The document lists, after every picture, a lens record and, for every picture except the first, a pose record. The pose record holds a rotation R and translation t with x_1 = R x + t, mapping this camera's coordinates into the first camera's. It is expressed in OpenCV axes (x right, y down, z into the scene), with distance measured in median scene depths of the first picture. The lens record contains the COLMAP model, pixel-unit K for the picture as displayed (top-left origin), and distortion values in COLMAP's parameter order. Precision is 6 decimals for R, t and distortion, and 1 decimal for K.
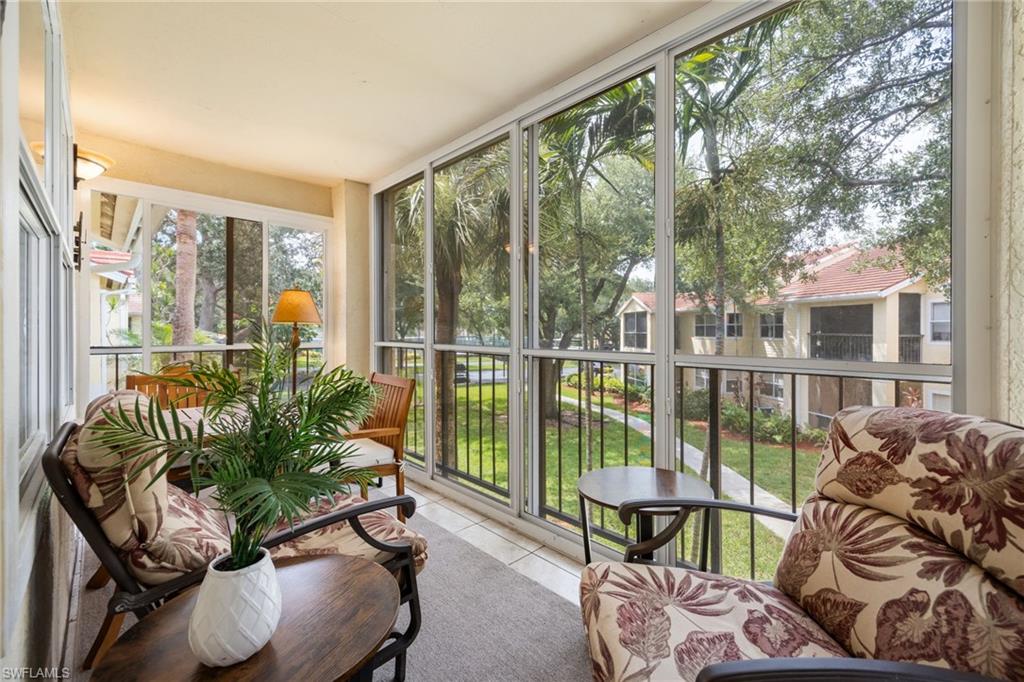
lens RADIAL K [[401.2, 0, 515.7], [0, 401.2, 338.1], [0, 0, 1]] dist [0.001150, 0.000255]
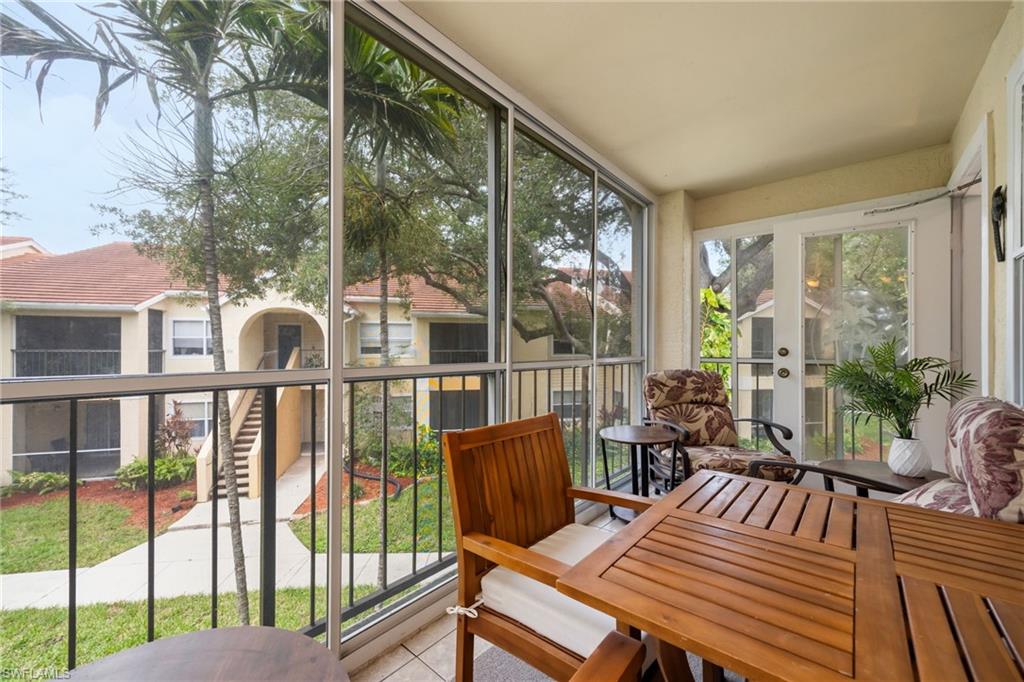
lens RADIAL K [[412.9, 0, 511.4], [0, 412.9, 339.3], [0, 0, 1]] dist [0.001194, 0.000130]
pose [[-0.065976, 0.020971, 0.997601, -0.140775], [0.014884, 0.999689, -0.020030, -0.001051], [-0.997710, 0.013527, -0.066268, 0.161520]]
